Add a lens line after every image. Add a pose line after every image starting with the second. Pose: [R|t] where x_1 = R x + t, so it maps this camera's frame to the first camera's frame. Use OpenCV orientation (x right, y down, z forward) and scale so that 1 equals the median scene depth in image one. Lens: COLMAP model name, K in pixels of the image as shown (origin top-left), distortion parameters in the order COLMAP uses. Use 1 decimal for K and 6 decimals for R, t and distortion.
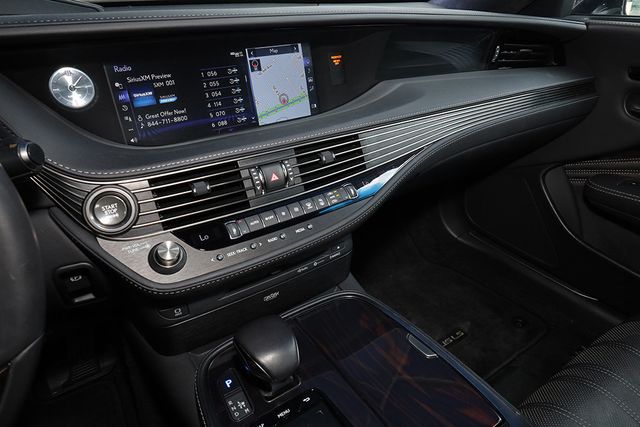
lens RADIAL K [[412.2, 0, 317.7], [0, 412.2, 212.7], [0, 0, 1]] dist [0.008183, -0.007889]
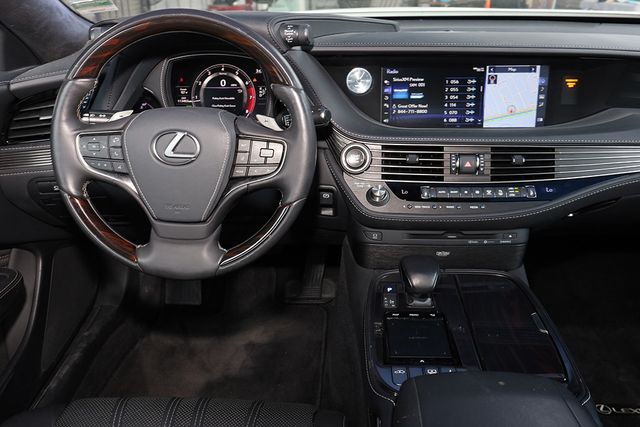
lens RADIAL K [[528.5, 0, 321.9], [0, 528.5, 214.9], [0, 0, 1]] dist [-0.006130, 0.002755]
pose [[0.806265, 0.262308, -0.530218, 0.385825], [-0.283947, 0.957914, 0.042119, 0.109973], [0.518952, 0.116595, 0.846815, -0.558836]]
